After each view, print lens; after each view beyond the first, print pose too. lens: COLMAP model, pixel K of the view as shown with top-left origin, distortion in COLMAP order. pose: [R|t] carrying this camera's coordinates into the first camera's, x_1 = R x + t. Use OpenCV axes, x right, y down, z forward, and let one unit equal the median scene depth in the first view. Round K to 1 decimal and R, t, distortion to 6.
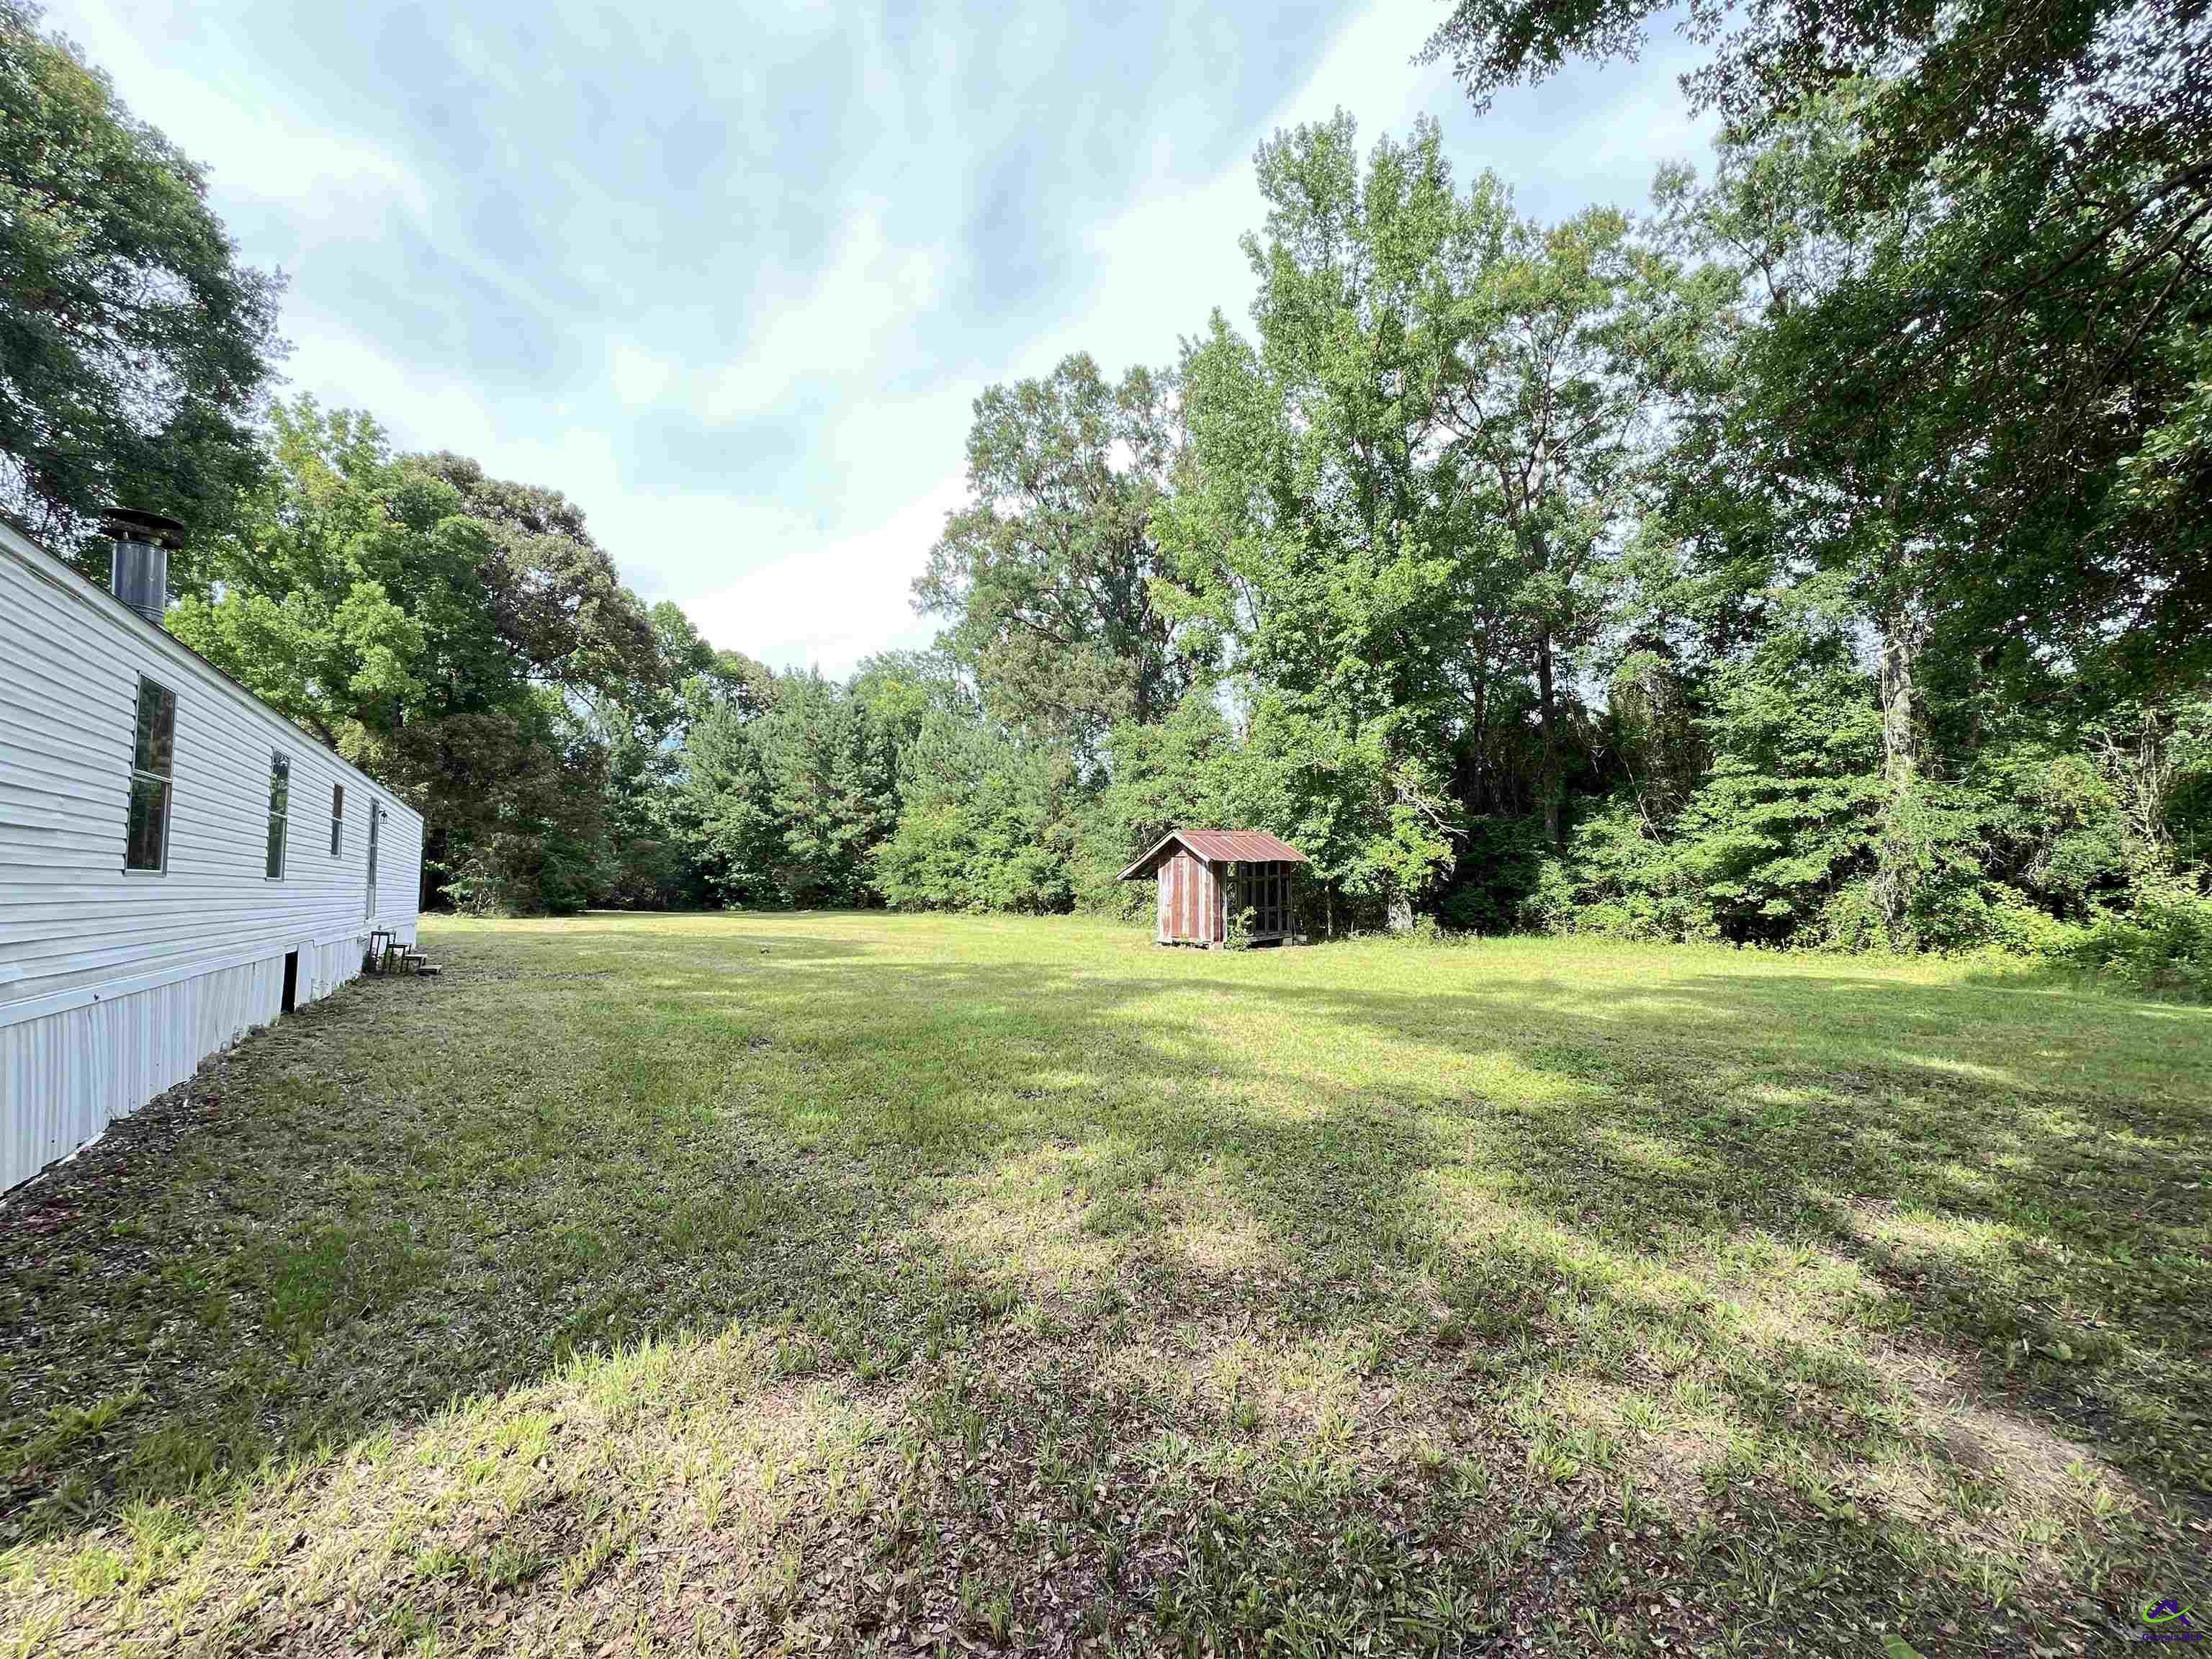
lens RADIAL K [[875.3, 0, 1107.0], [0, 875.3, 834.4], [0, 0, 1]] dist [-0.000390, -0.000011]
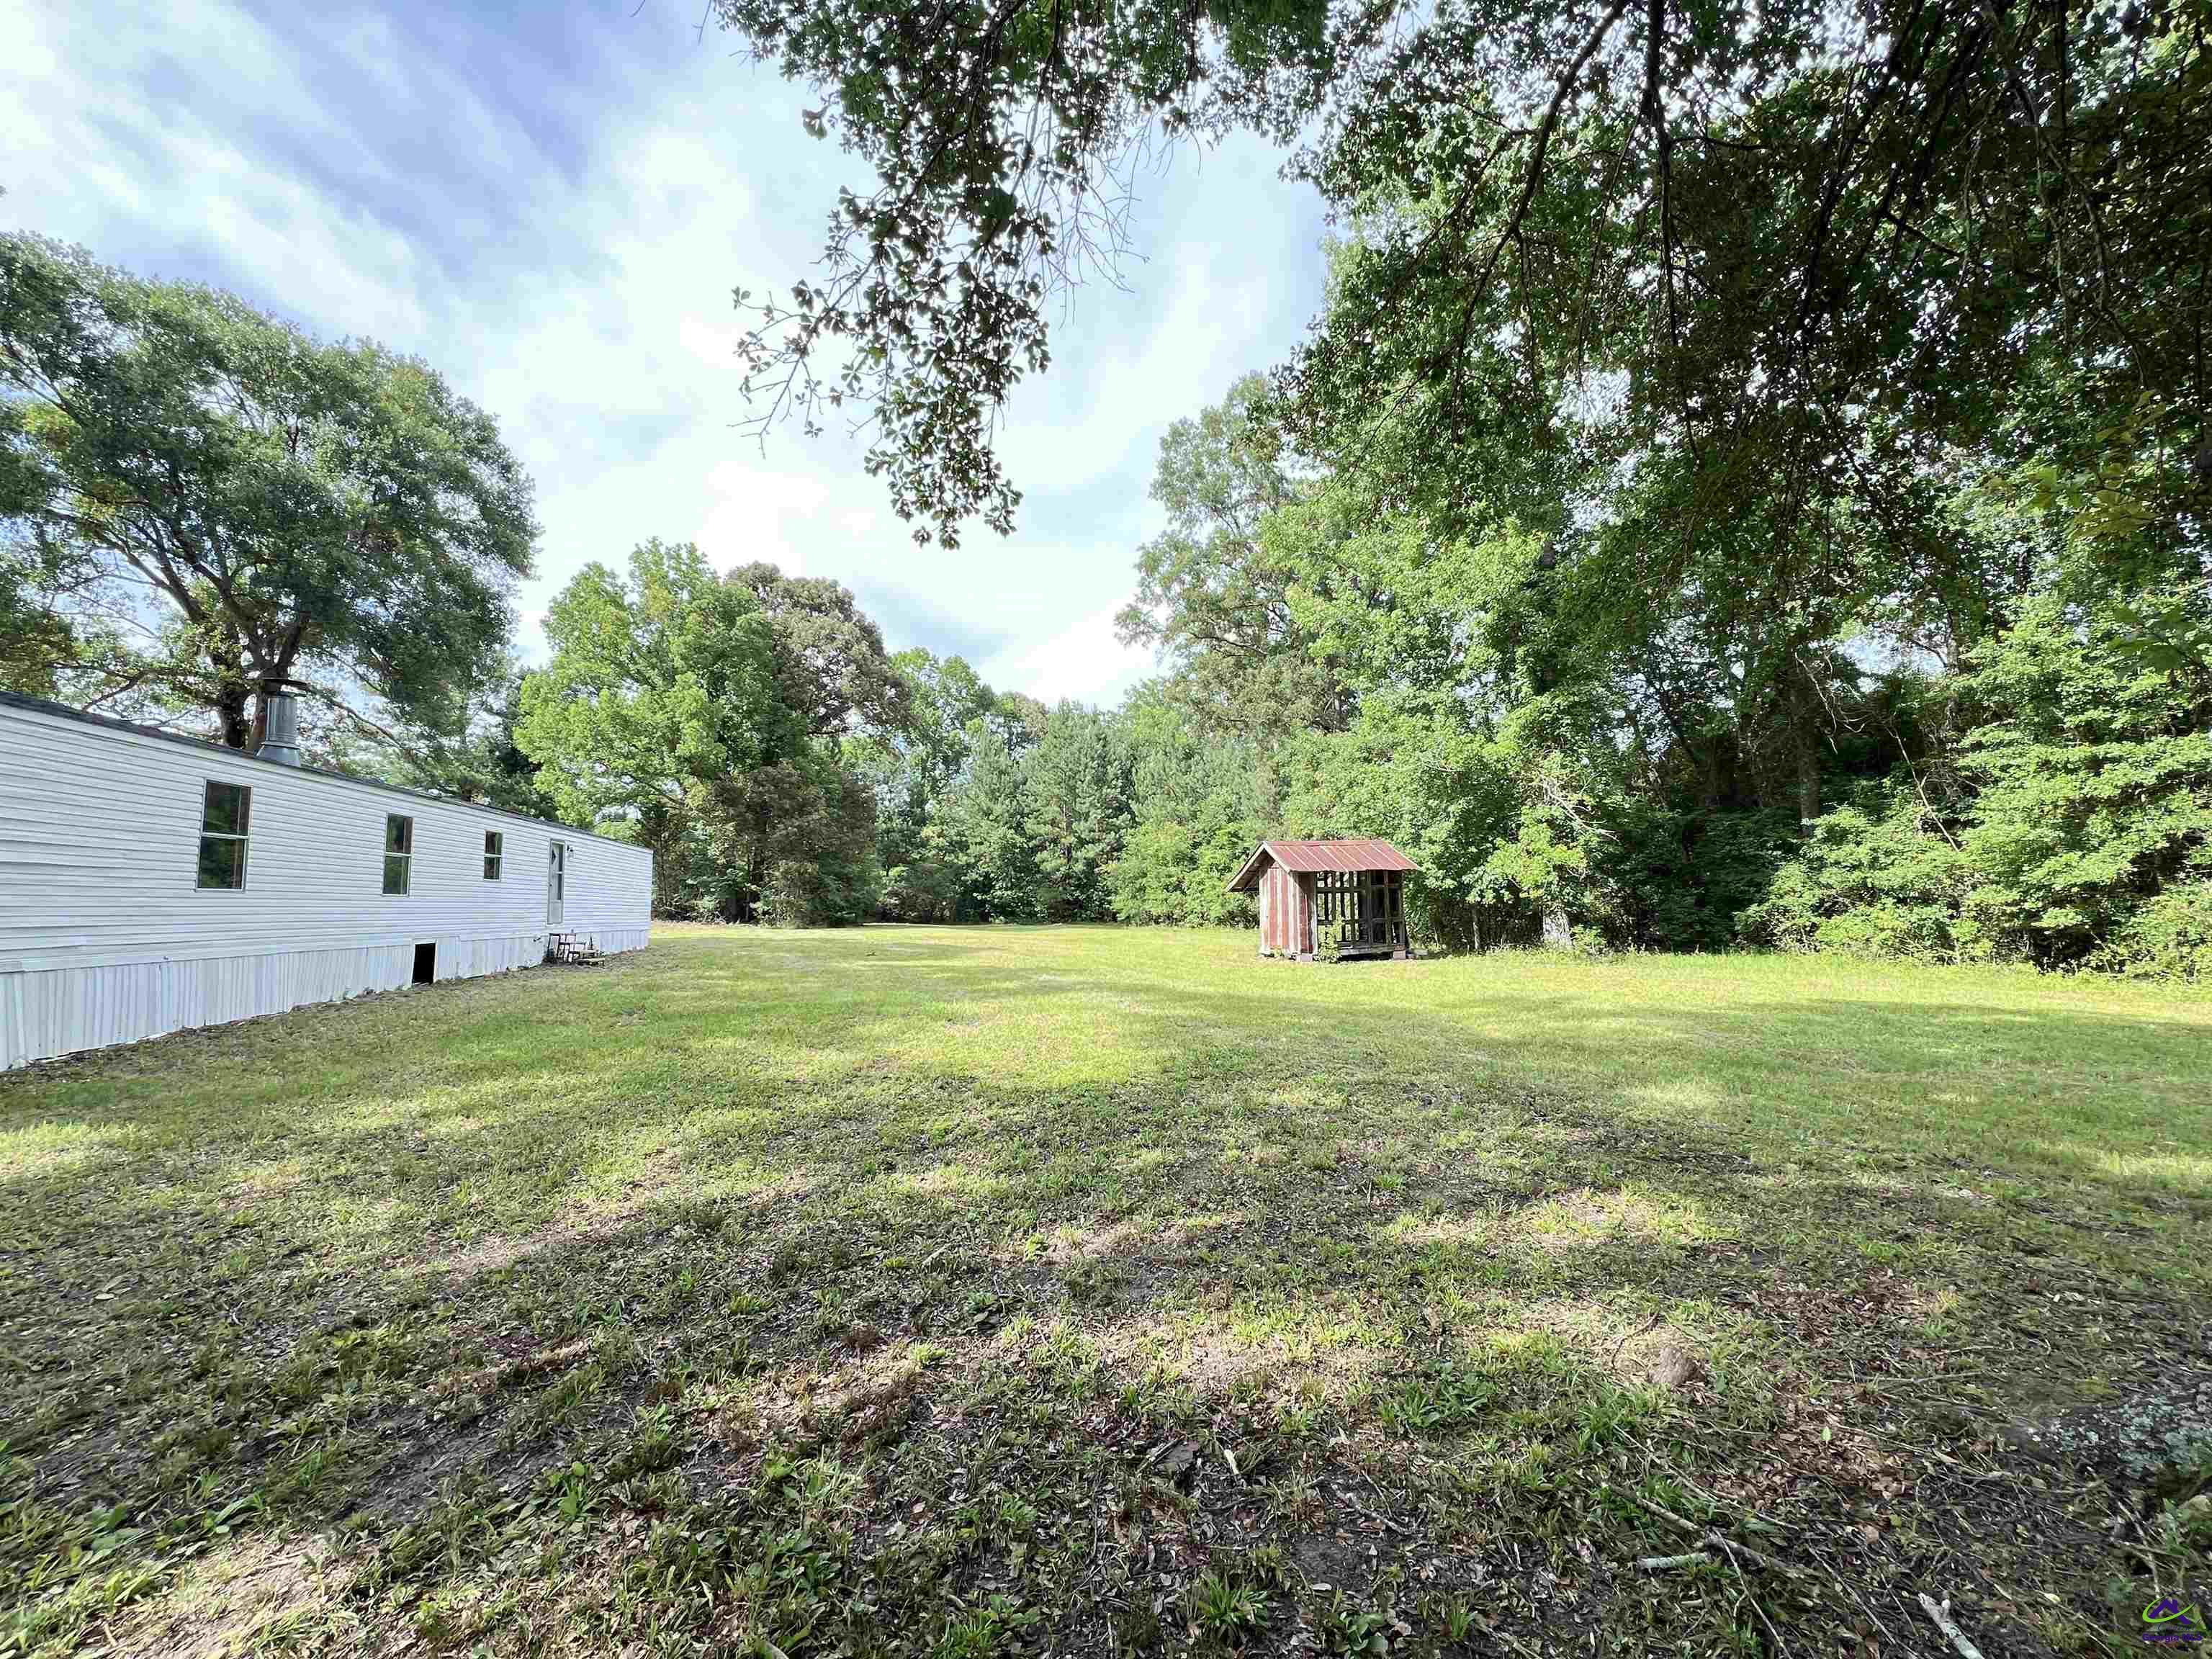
lens RADIAL K [[877.5, 0, 1106.0], [0, 877.5, 829.5], [0, 0, 1]] dist [0.001954, 0.000277]
pose [[0.931961, -0.037275, -0.360637, 0.213578], [0.028867, 0.999172, -0.028676, 0.004153], [0.361407, 0.016315, 0.932265, -0.002570]]
